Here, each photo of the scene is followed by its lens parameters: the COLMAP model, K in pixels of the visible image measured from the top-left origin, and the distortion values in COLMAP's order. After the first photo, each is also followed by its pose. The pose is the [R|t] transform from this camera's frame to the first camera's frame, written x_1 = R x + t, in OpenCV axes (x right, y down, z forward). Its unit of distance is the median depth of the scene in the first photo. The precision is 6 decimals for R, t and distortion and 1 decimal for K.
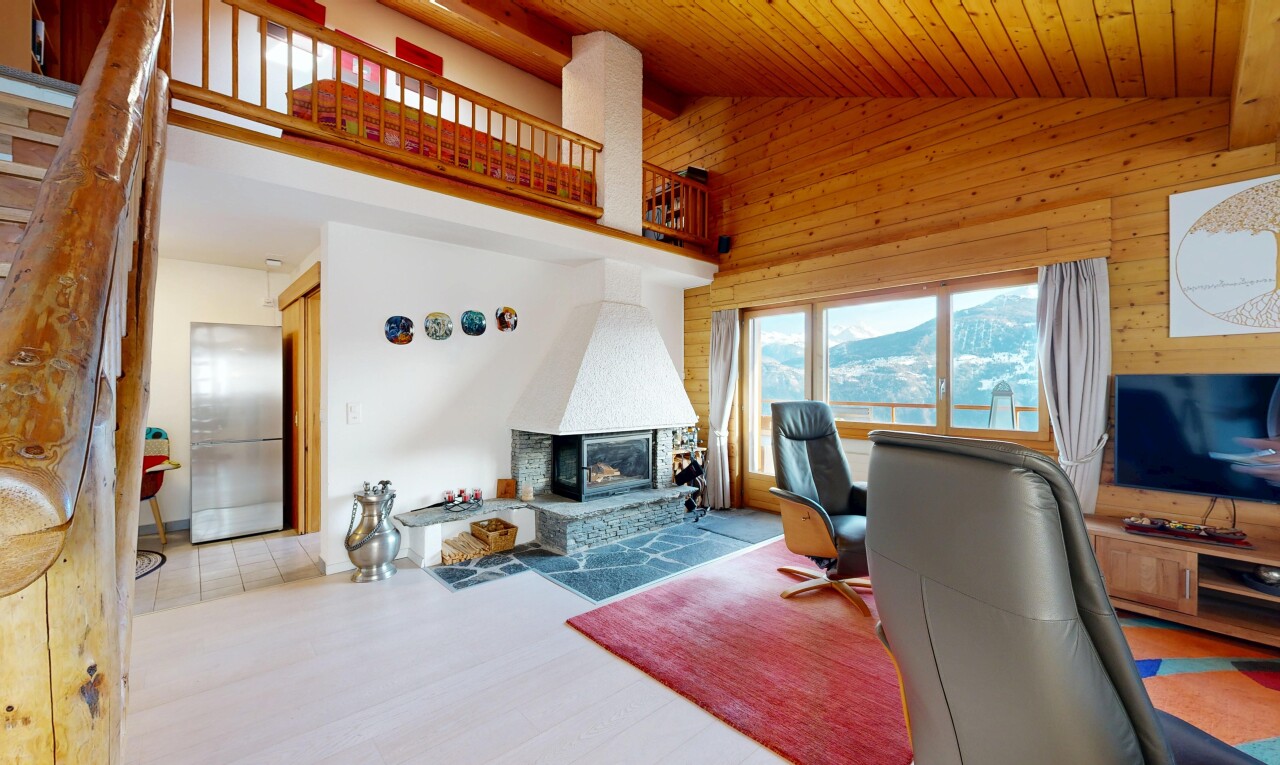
lens RADIAL K [[498.1, 0, 639.9], [0, 498.1, 384.8], [0, 0, 1]] dist [0.000198, -0.000044]
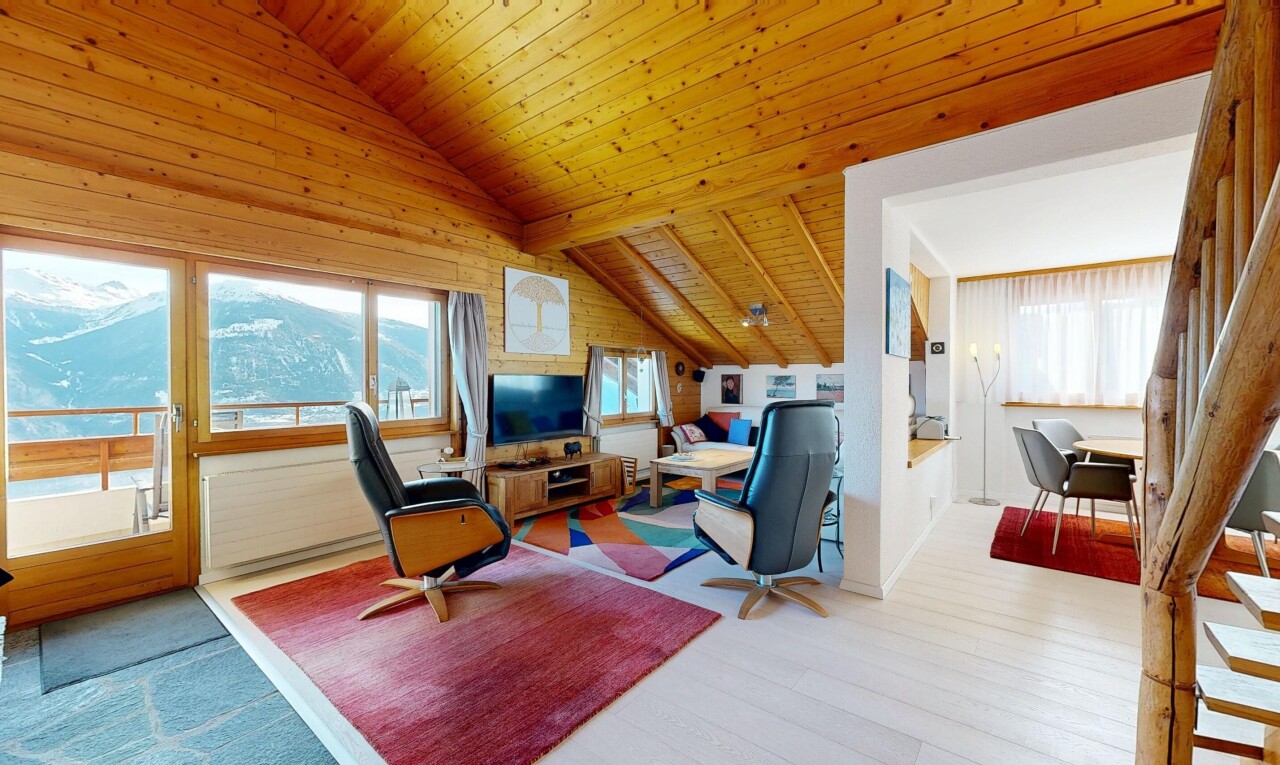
lens RADIAL K [[498.1, 0, 641.6], [0, 498.1, 385.3], [0, 0, 1]] dist [0.000198, -0.000044]
pose [[-0.157776, -0.014883, 0.987363, -0.567668], [-0.000188, 0.999887, 0.015042, -0.007723], [-0.987475, 0.002188, -0.157760, 0.701901]]
